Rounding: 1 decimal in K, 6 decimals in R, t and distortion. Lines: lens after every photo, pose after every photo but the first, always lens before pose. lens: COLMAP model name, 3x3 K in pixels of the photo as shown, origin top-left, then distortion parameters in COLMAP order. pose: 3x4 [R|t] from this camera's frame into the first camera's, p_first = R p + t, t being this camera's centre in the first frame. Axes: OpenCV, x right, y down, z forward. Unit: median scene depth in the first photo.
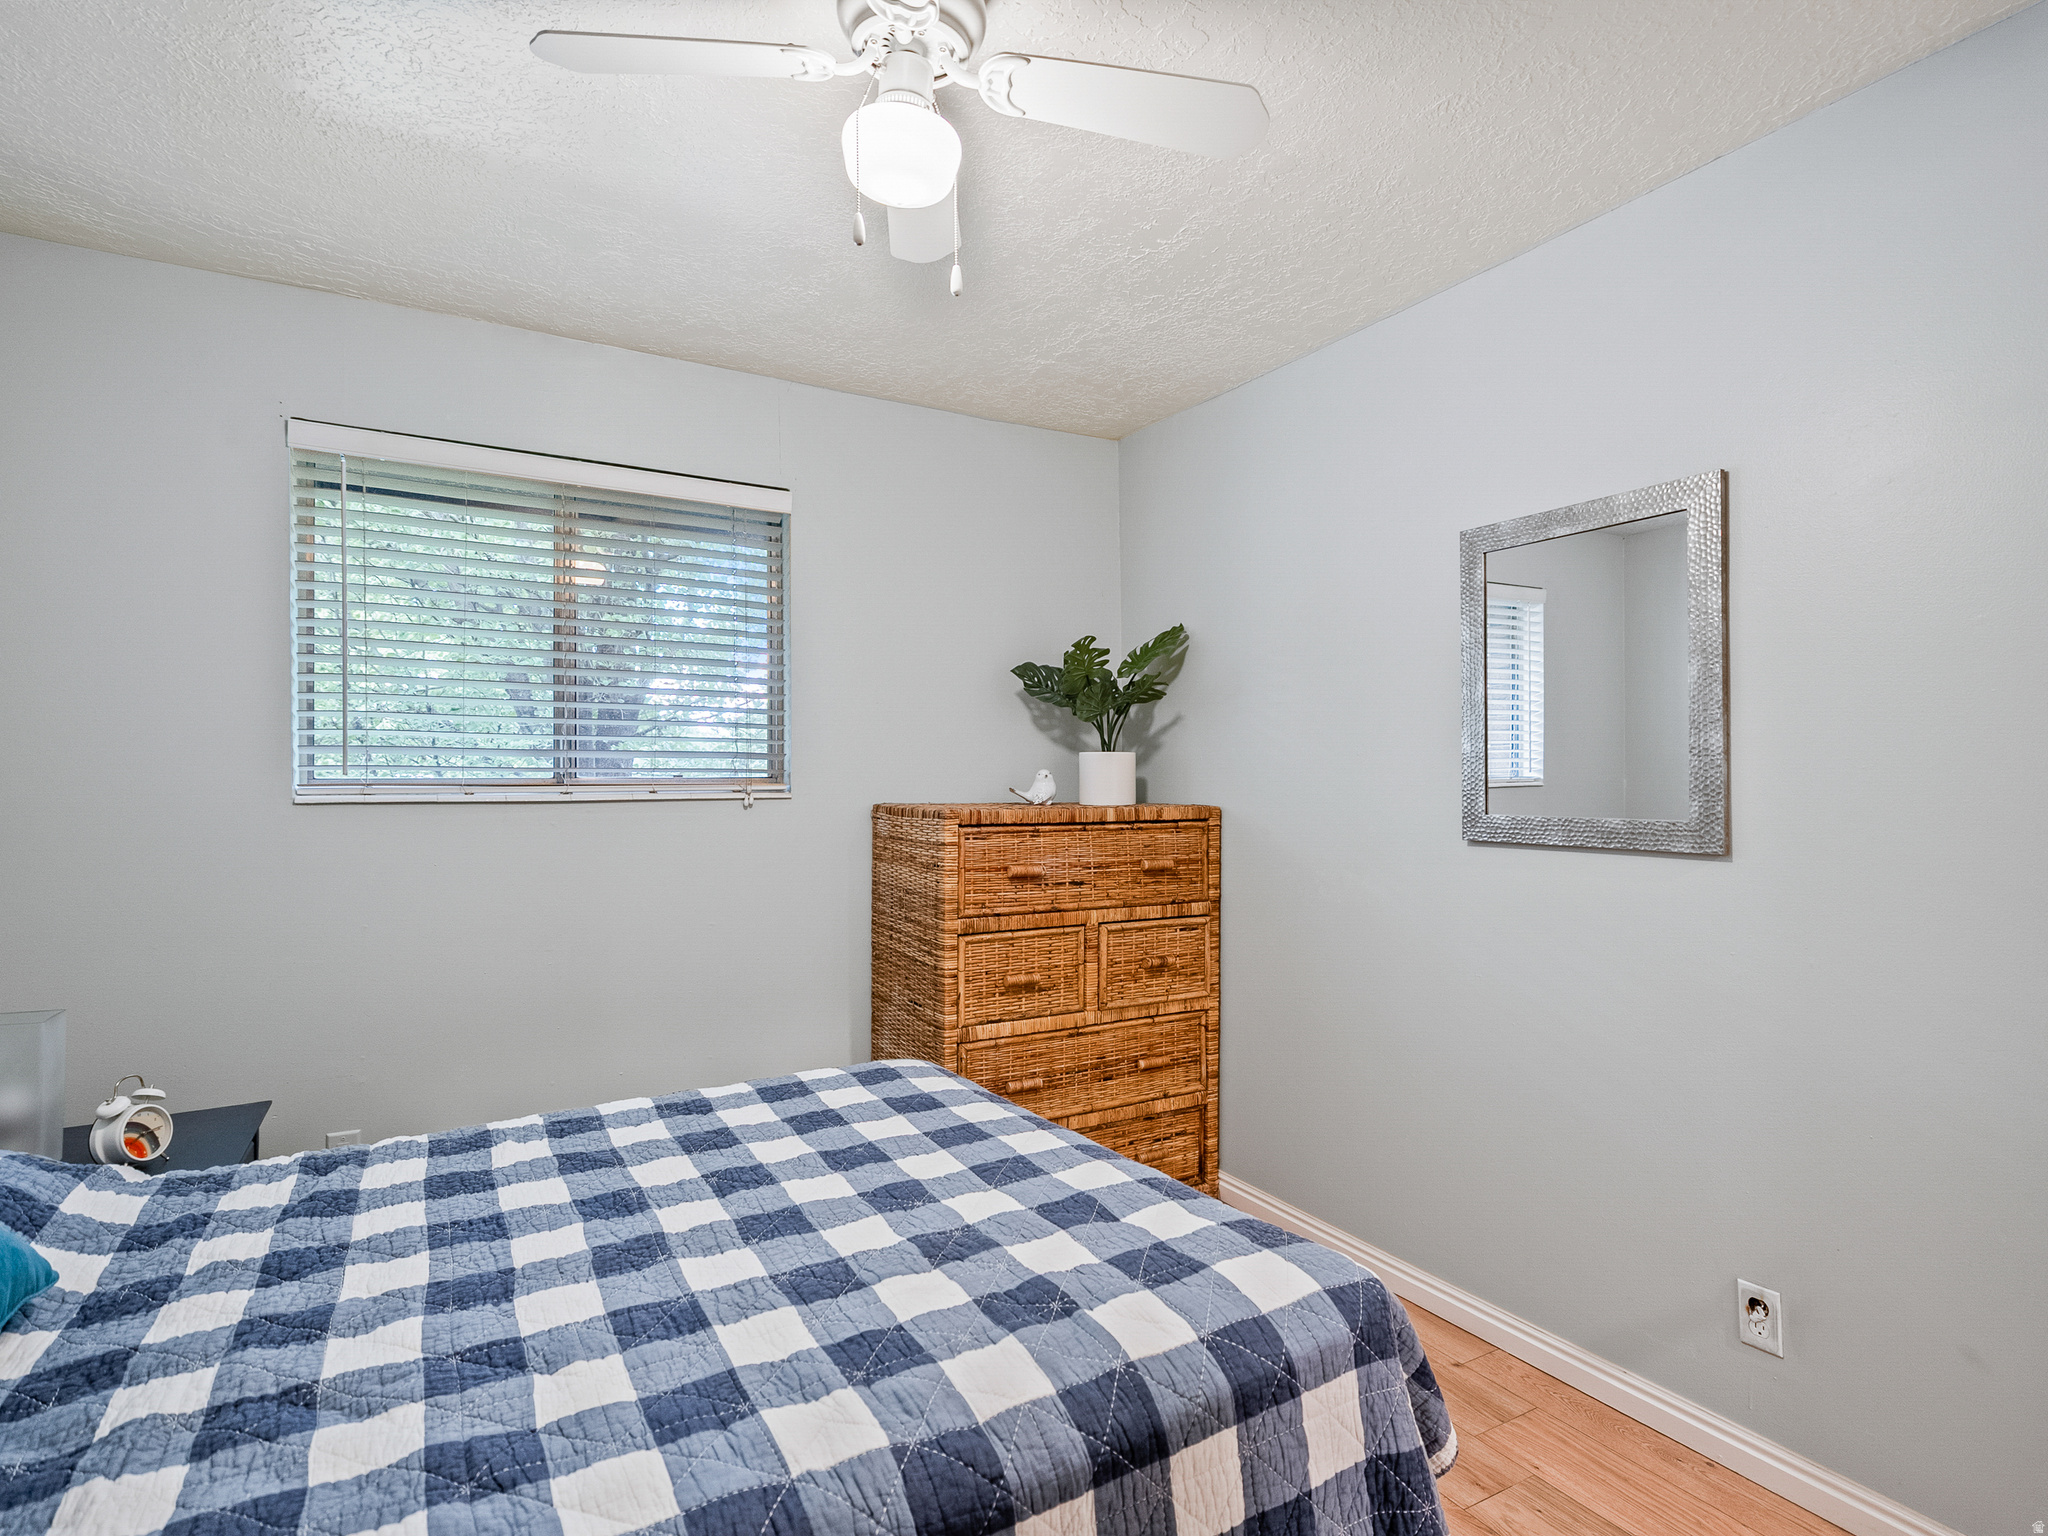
lens RADIAL K [[1046.4, 0, 1016.8], [0, 1046.4, 782.9], [0, 0, 1]] dist [-0.010379, 0.006339]
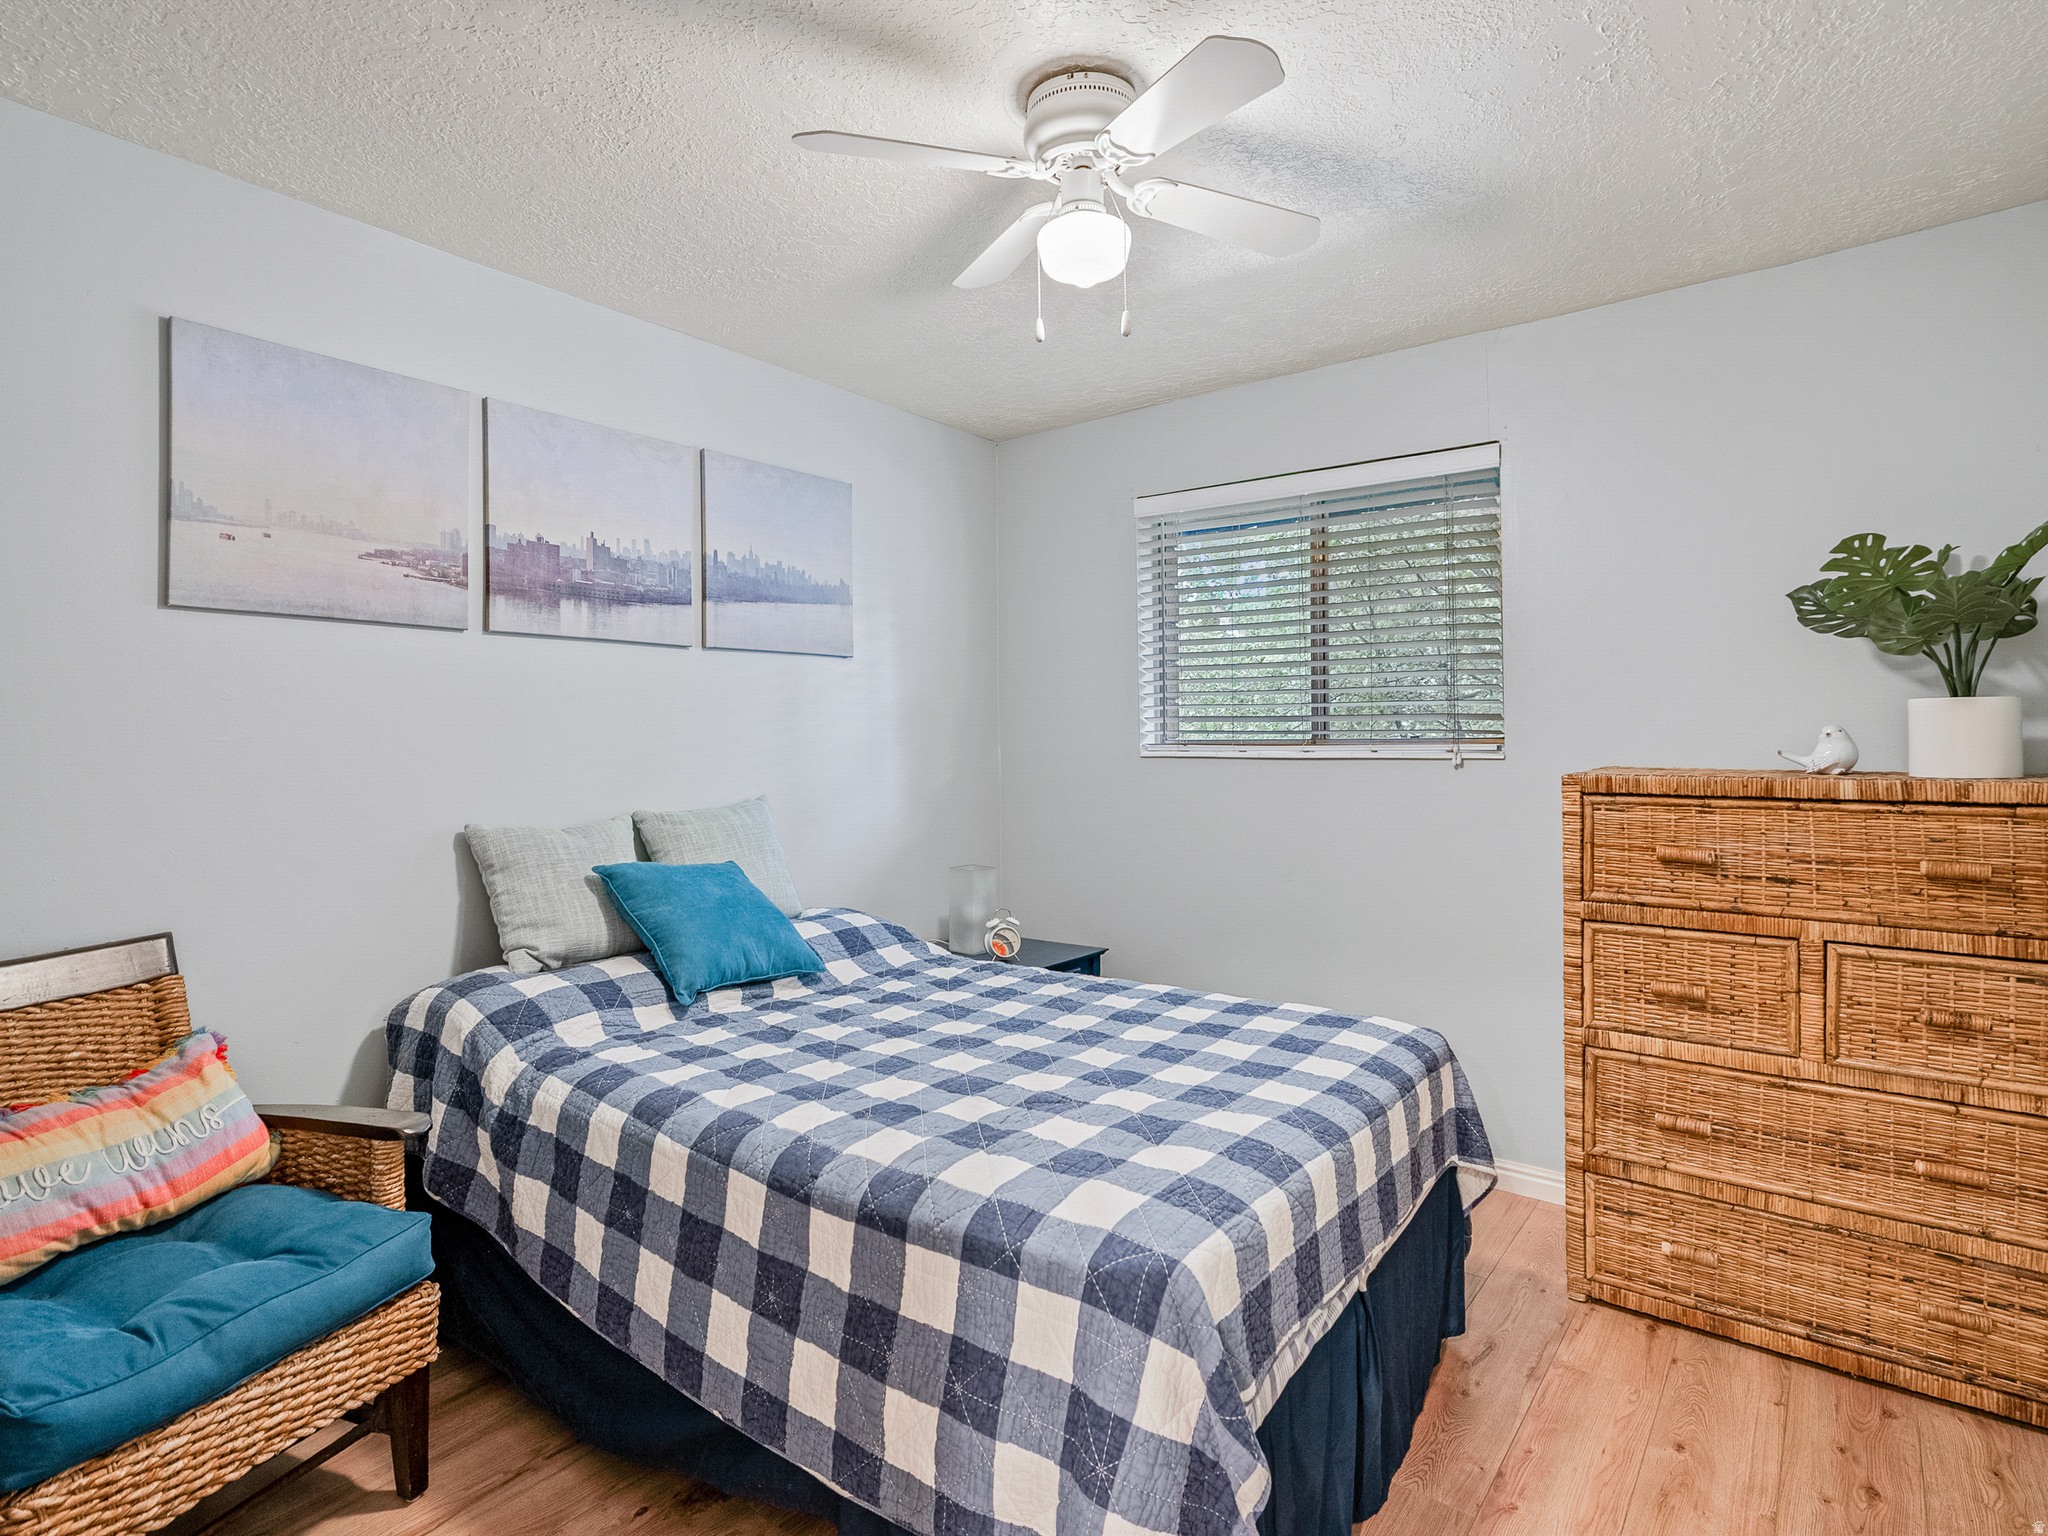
lens RADIAL K [[1046.4, 0, 1014.2], [0, 1046.4, 747.8], [0, 0, 1]] dist [-0.010379, 0.006339]
pose [[0.384542, 0.005786, -0.923090, 0.526271], [0.000712, 0.999978, 0.006565, -0.002472], [0.923107, -0.003182, 0.384529, 0.220837]]
